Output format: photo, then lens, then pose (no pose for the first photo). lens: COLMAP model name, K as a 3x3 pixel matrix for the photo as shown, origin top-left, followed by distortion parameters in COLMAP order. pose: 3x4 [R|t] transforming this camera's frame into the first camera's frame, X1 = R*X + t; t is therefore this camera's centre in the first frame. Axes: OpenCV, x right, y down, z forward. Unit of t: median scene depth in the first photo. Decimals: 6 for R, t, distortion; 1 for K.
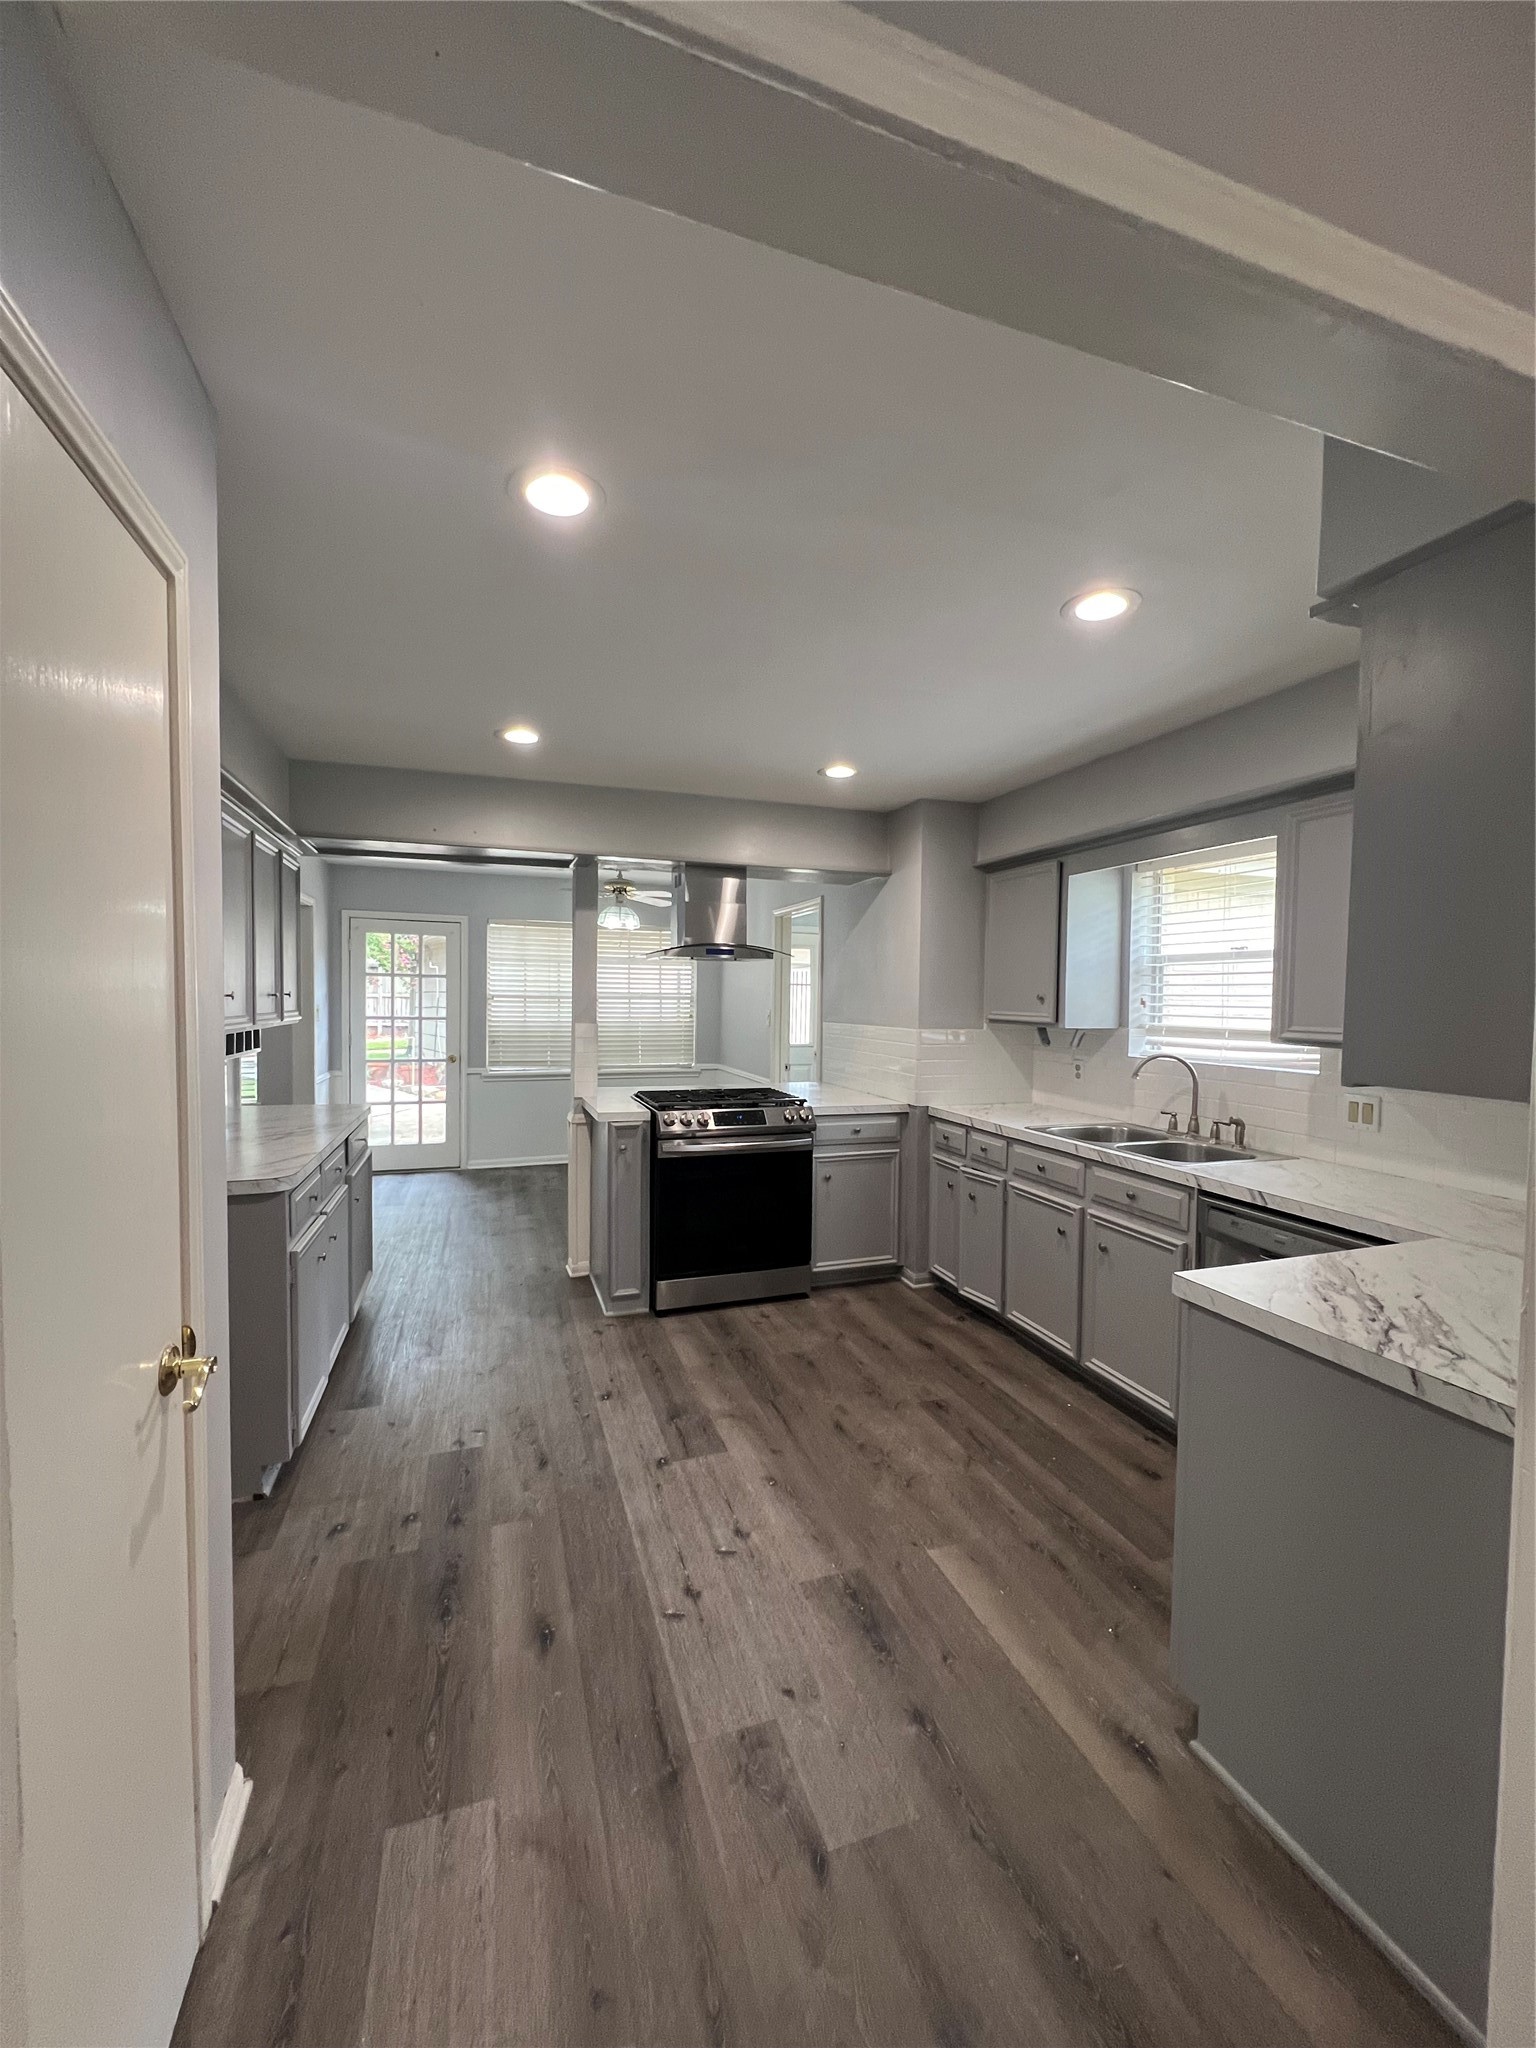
lens RADIAL K [[819.5, 0, 760.1], [0, 819.5, 1020.7], [0, 0, 1]] dist [0.000105, -0.000571]
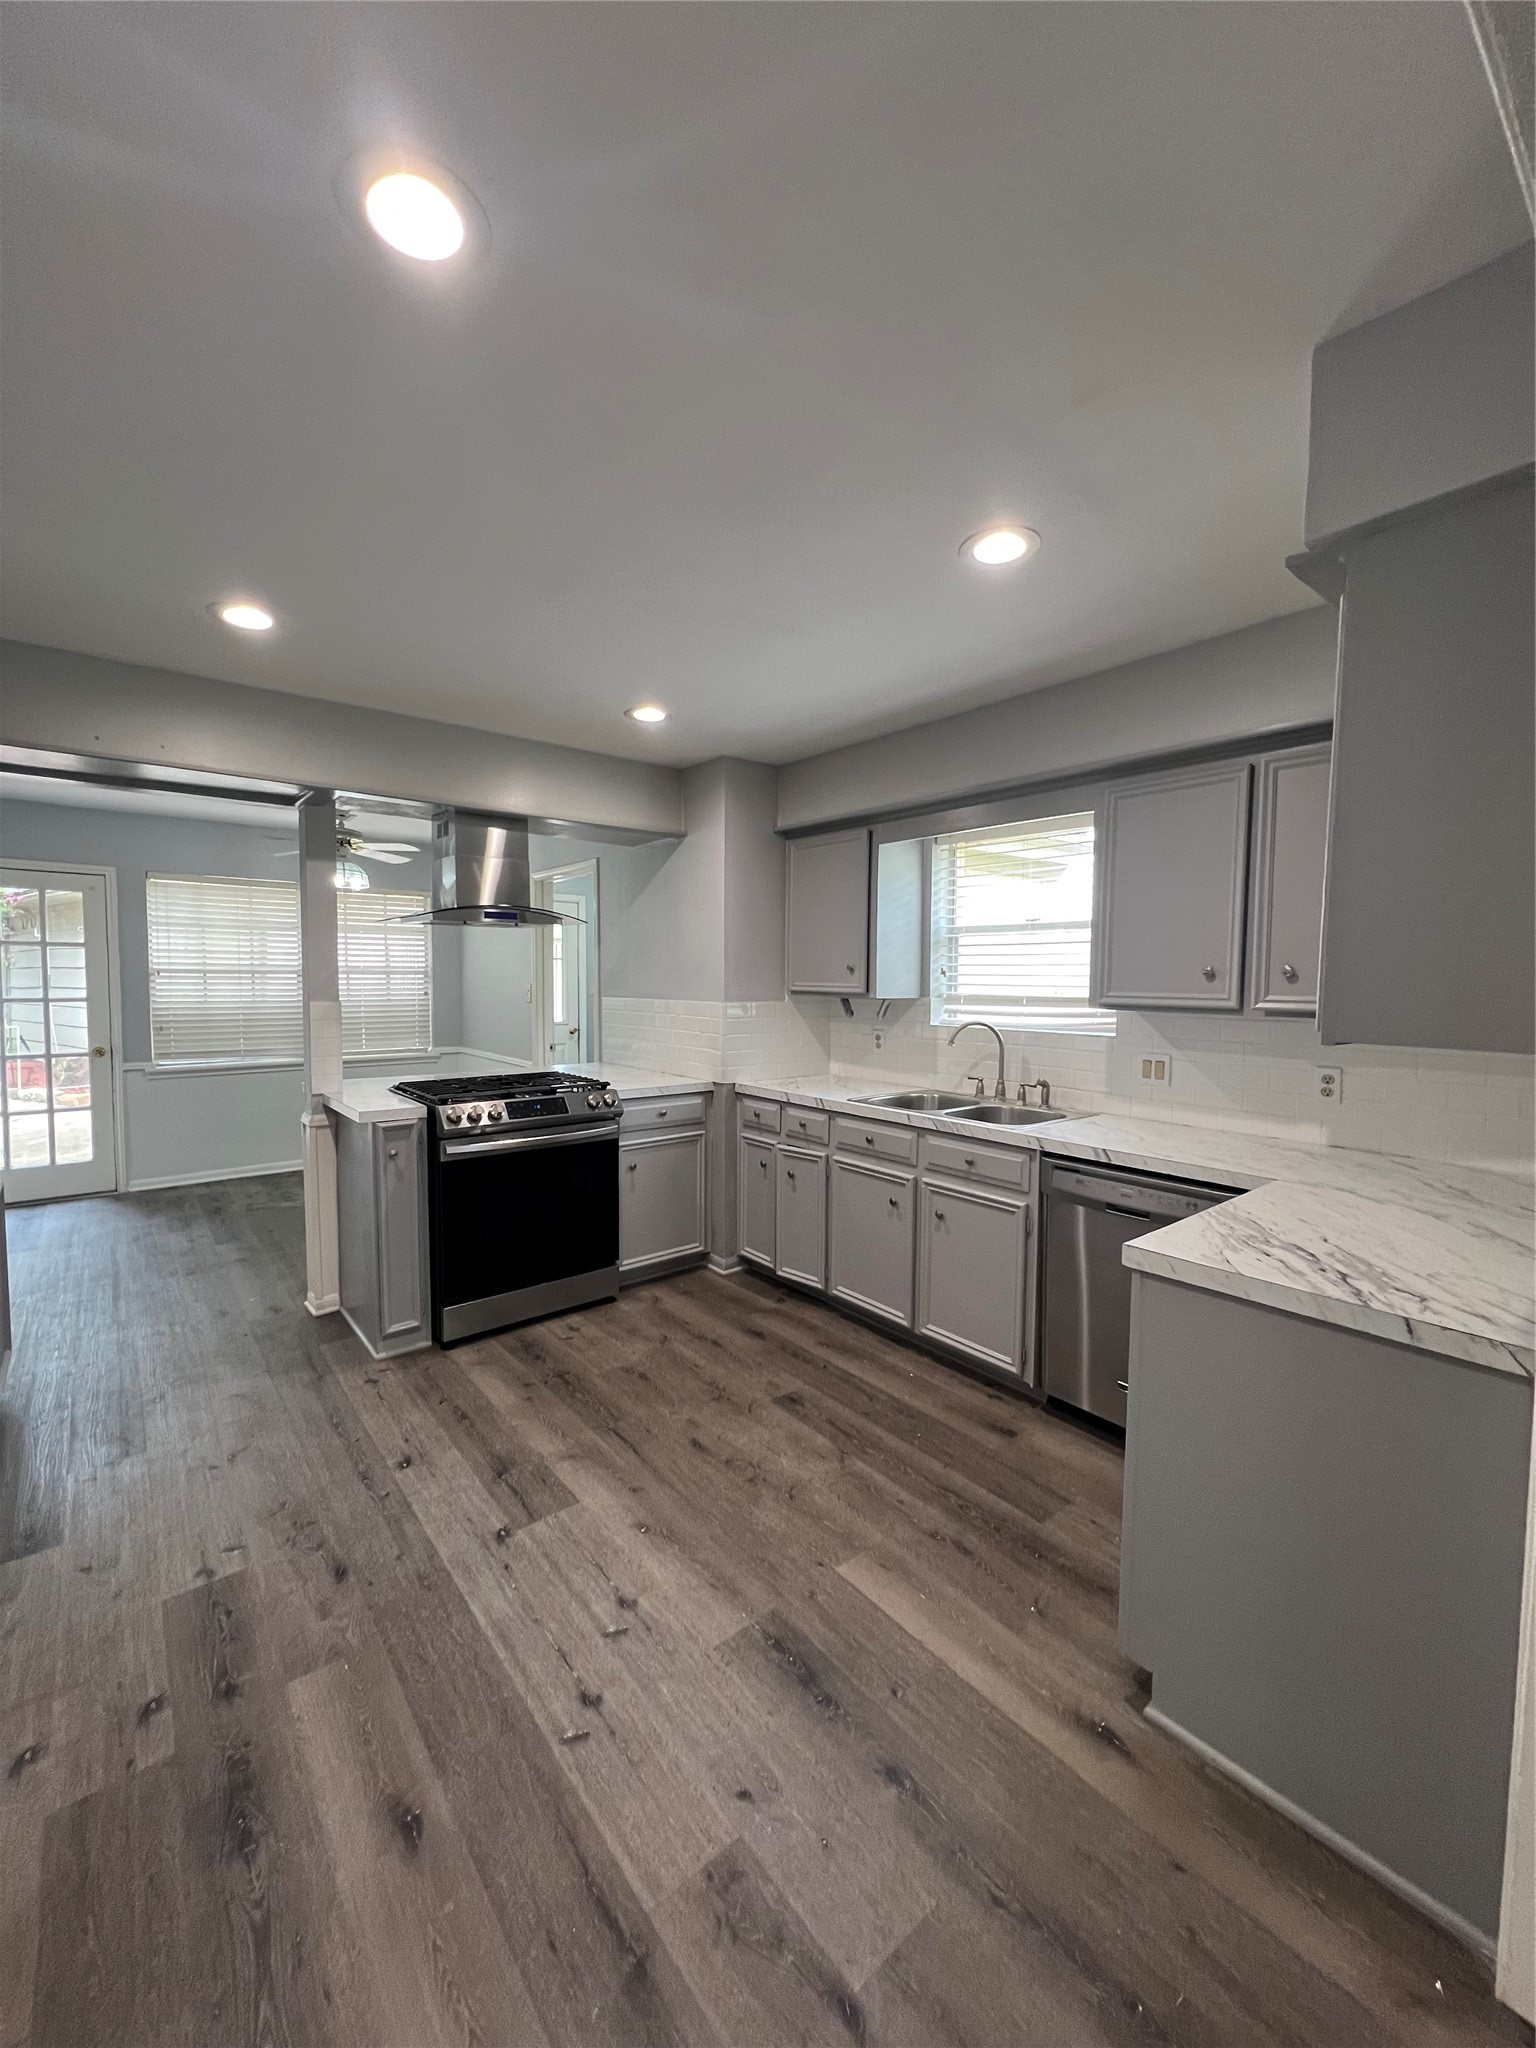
lens RADIAL K [[819.5, 0, 763.7], [0, 819.5, 1023.0], [0, 0, 1]] dist [0.000105, -0.000571]
pose [[0.937672, -0.024692, 0.346643, -0.134446], [0.013854, 0.999336, 0.033707, 0.004590], [-0.347245, -0.026804, 0.937391, 0.144685]]
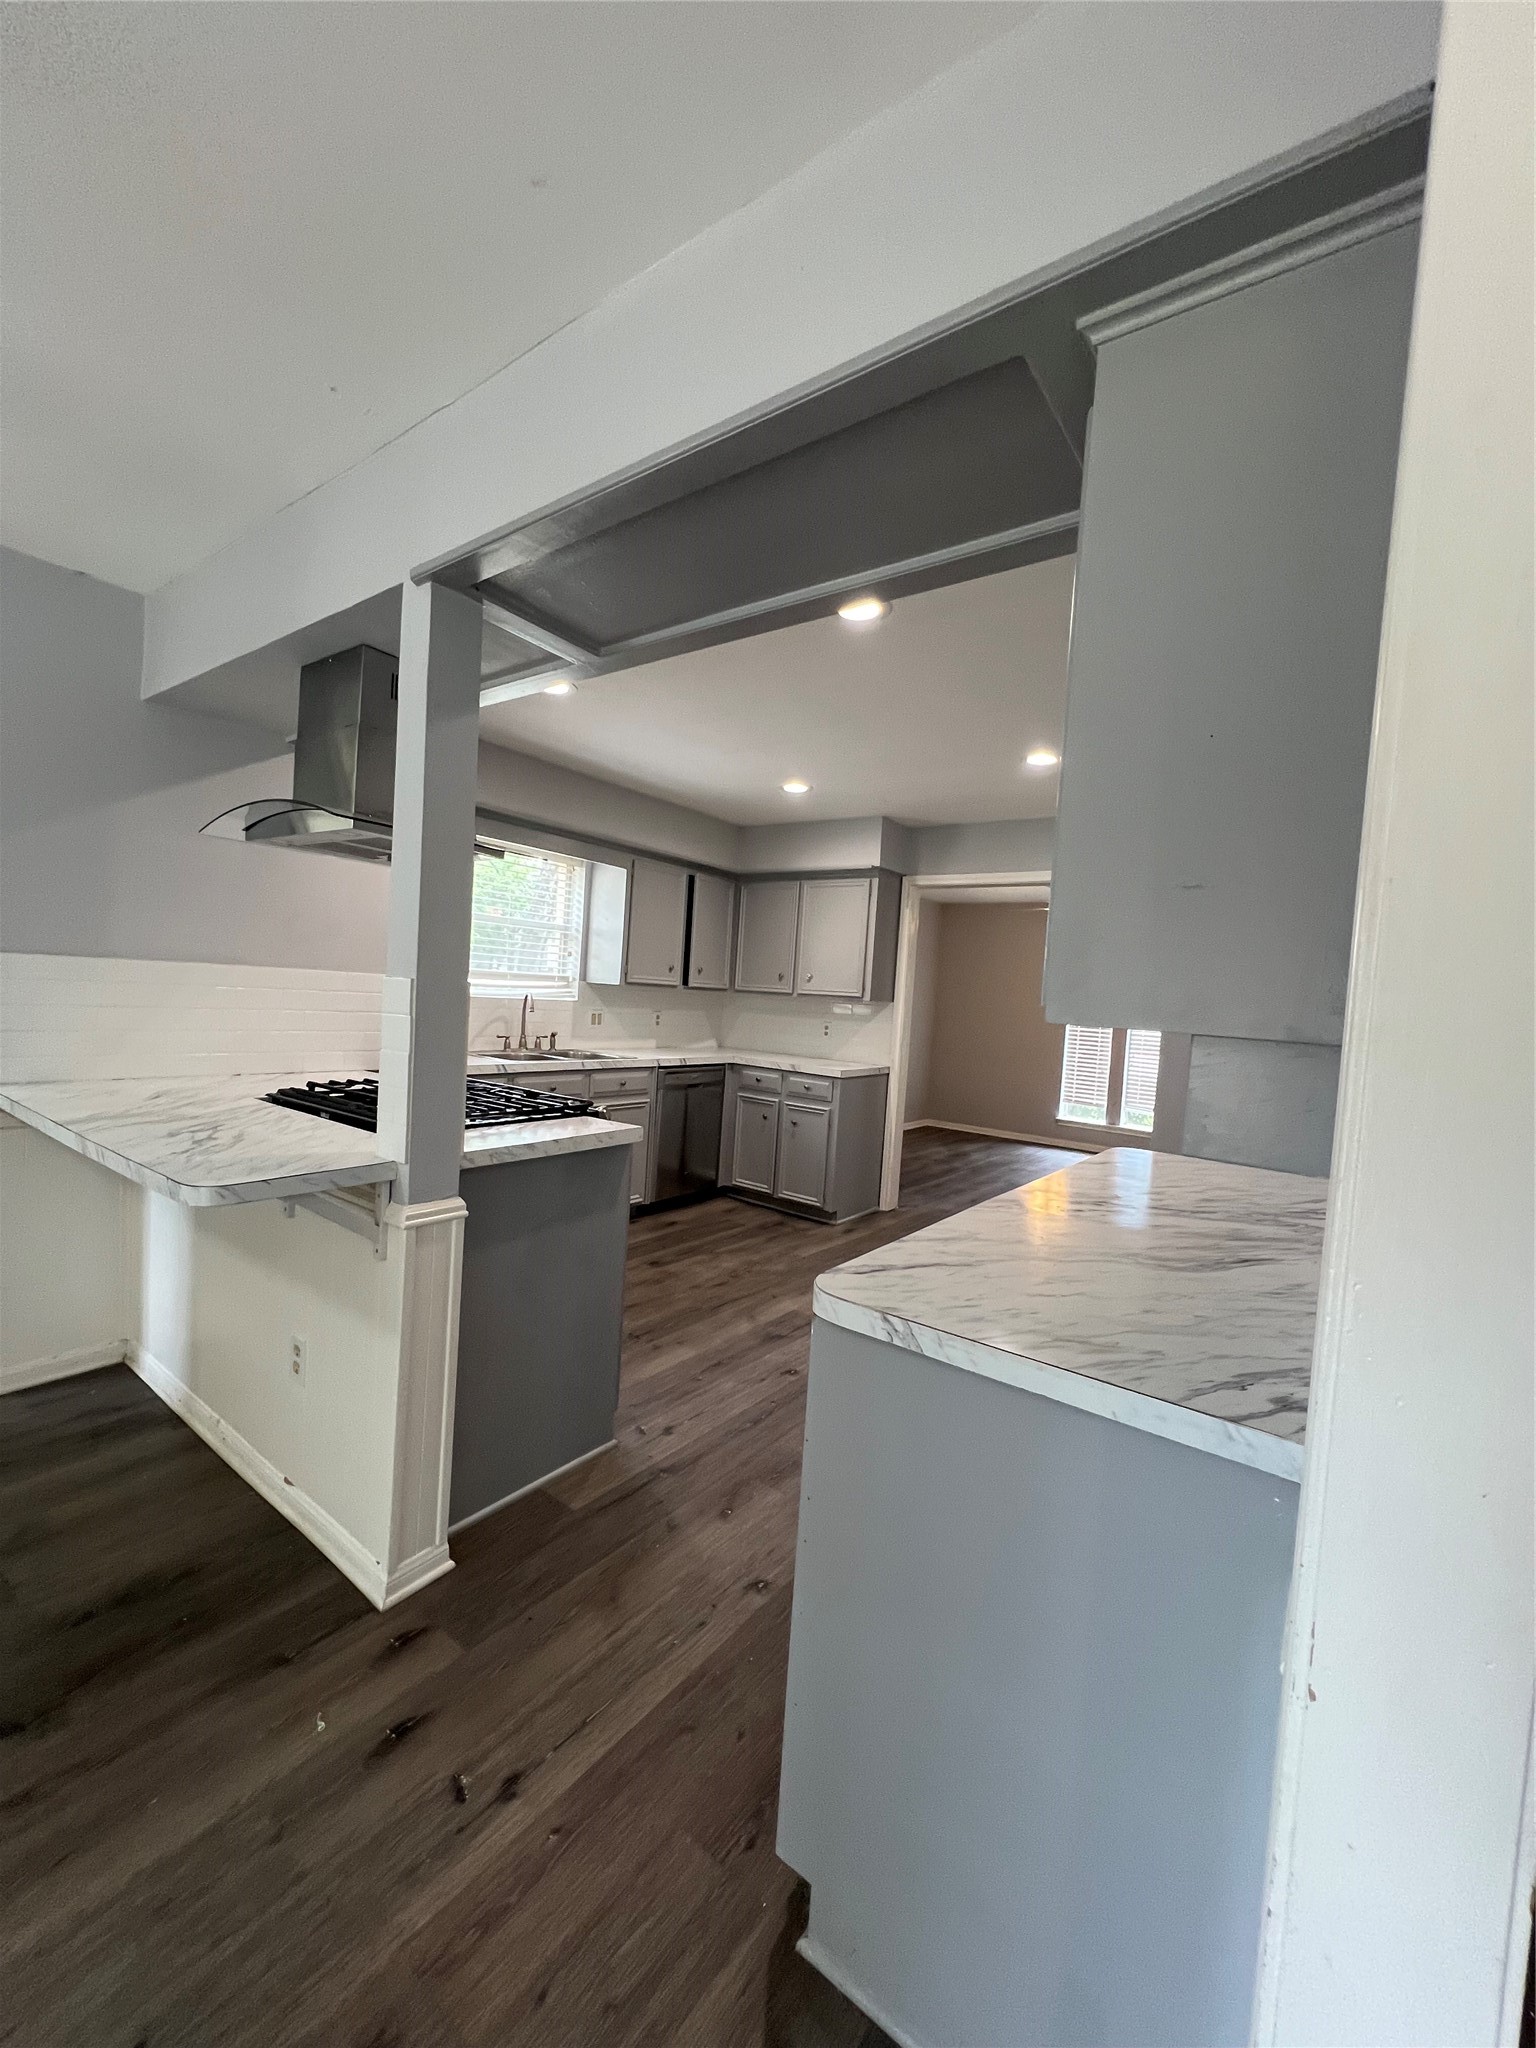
lens RADIAL K [[819.5, 0, 769.9], [0, 819.5, 1022.4], [0, 0, 1]] dist [0.000105, -0.000571]
pose [[-0.567846, -0.079353, 0.819301, -1.002494], [-0.048379, 0.996839, 0.063018, -0.017781], [-0.821712, -0.003852, -0.569890, 1.683363]]
